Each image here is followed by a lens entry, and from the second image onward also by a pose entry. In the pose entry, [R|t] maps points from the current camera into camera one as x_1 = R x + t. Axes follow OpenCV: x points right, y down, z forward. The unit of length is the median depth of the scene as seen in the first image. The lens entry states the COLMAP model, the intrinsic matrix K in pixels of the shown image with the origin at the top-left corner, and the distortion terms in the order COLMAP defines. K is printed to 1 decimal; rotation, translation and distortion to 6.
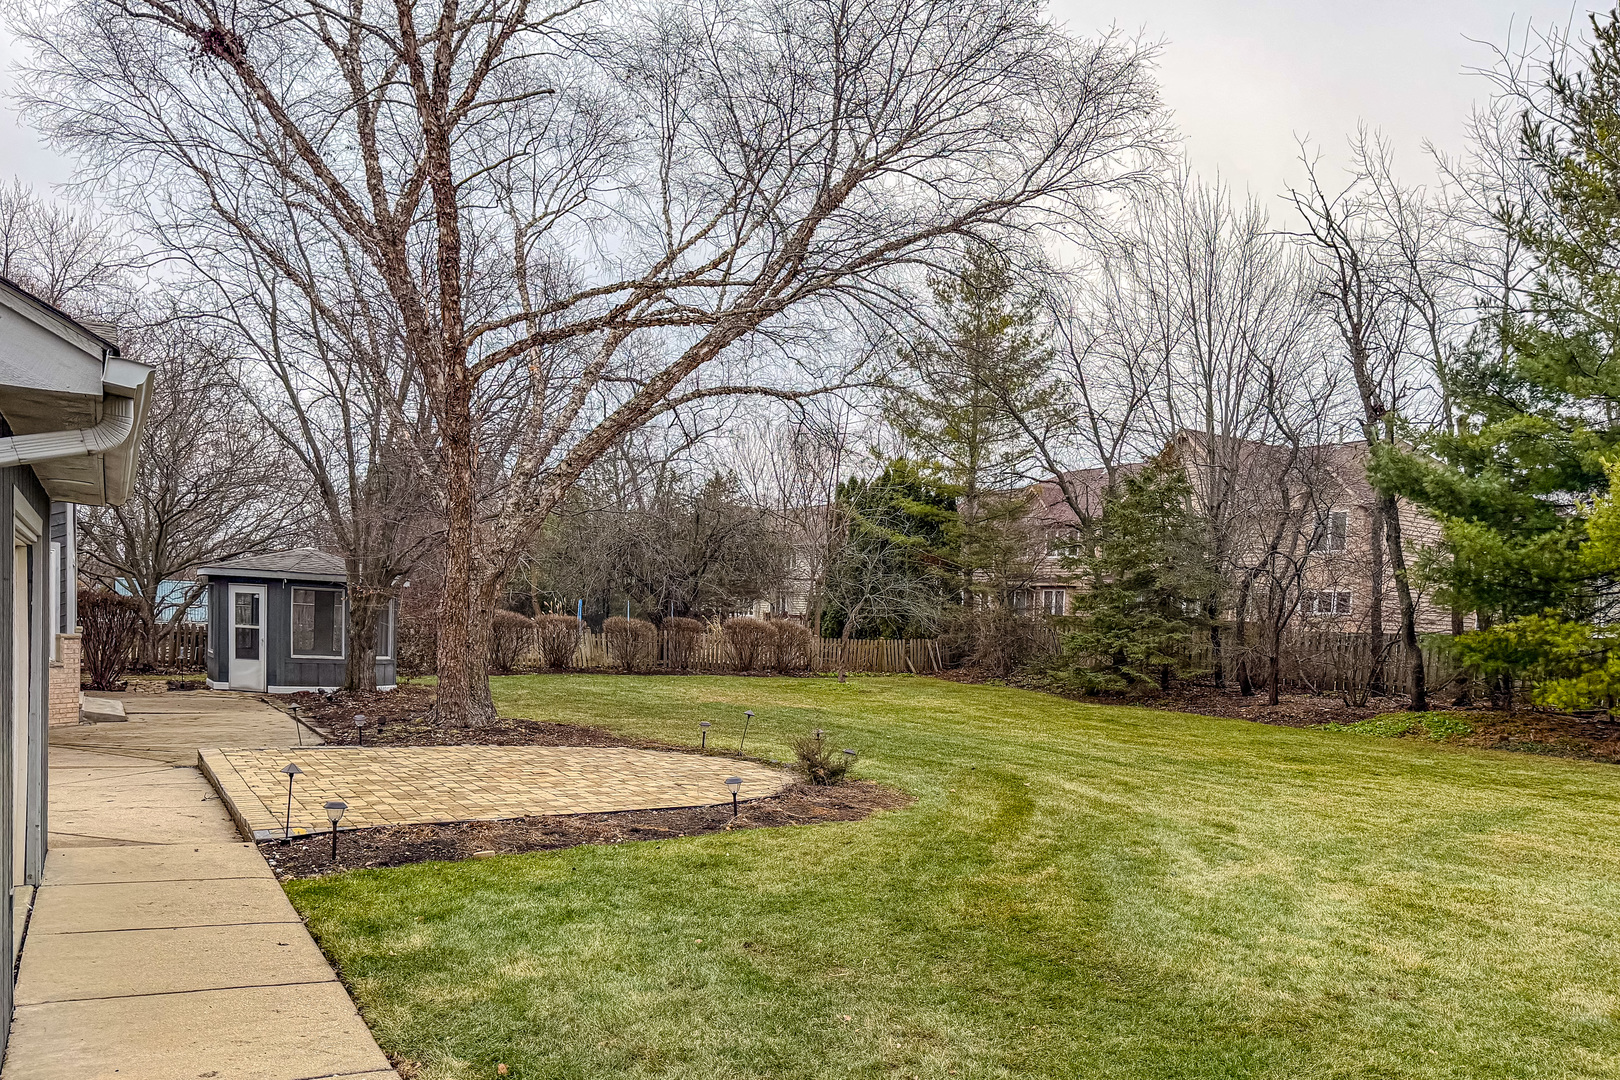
lens RADIAL K [[1175.1, 0, 869.8], [0, 1175.1, 727.3], [0, 0, 1]] dist [-0.004665, 0.005014]
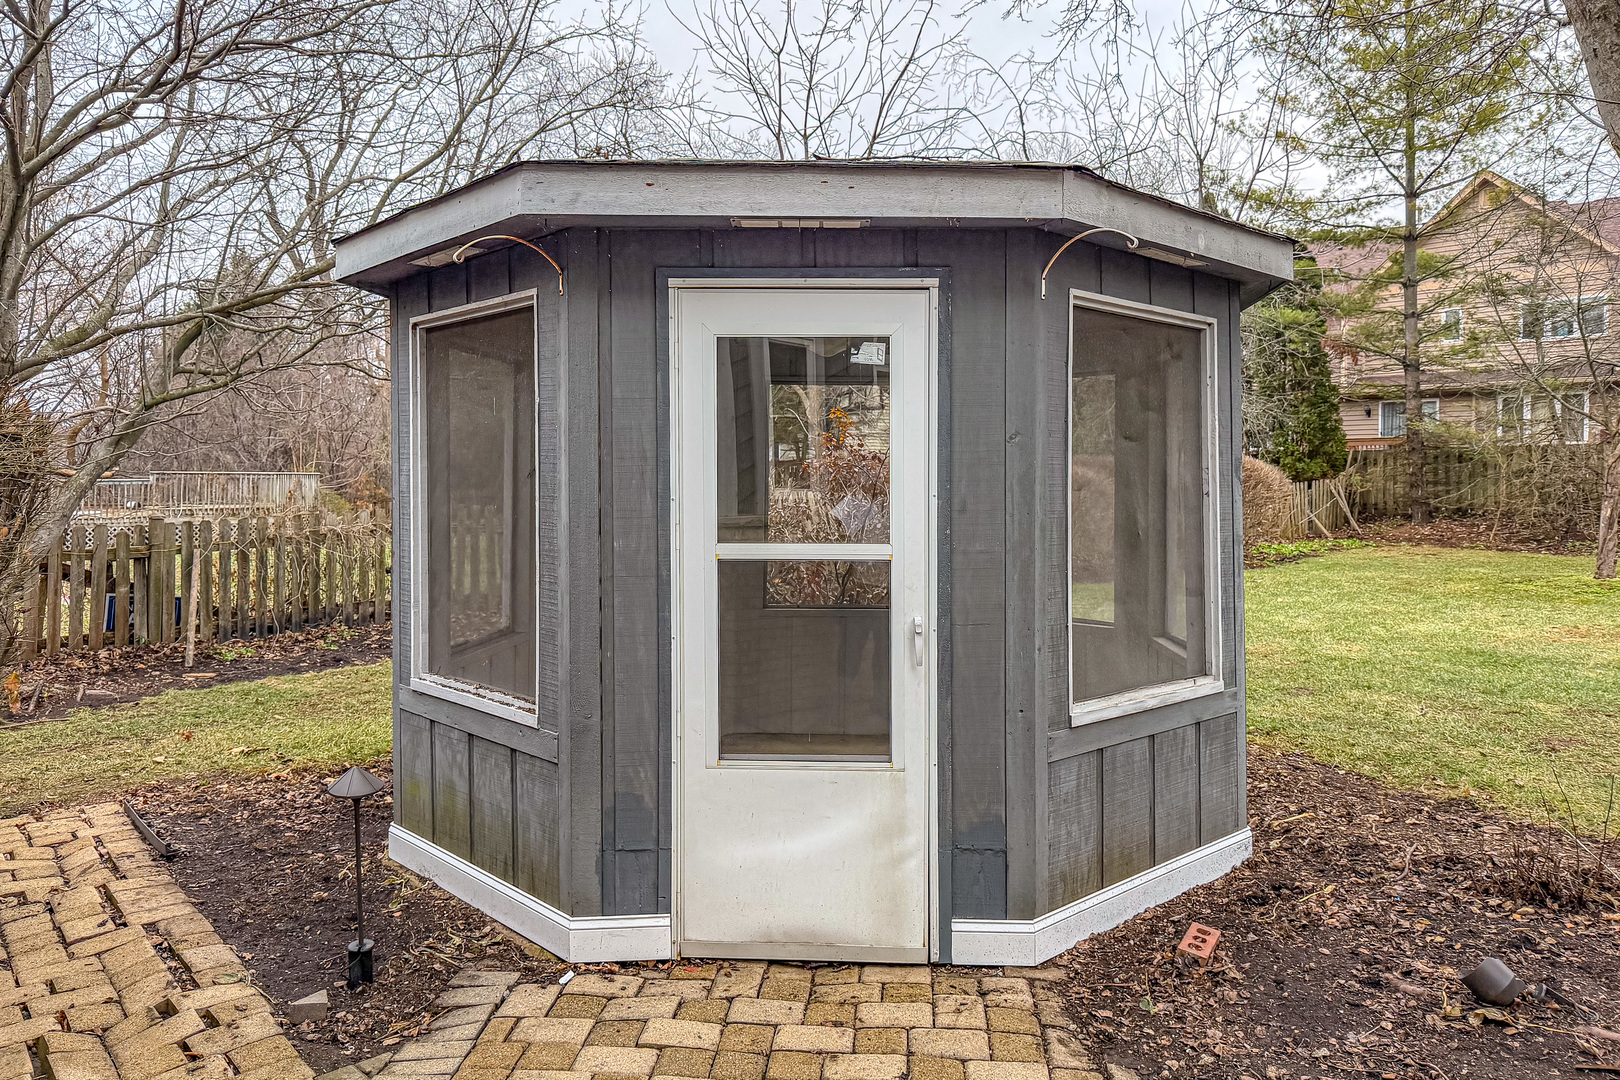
lens RADIAL K [[1175.1, 0, 809.2], [0, 1175.1, 534.1], [0, 0, 1]] dist [-0.004665, 0.005014]
pose [[0.990565, -0.052236, 0.126694, -0.545089], [0.056714, 0.997878, -0.031999, -0.082348], [-0.124754, 0.038883, 0.991426, 0.842012]]
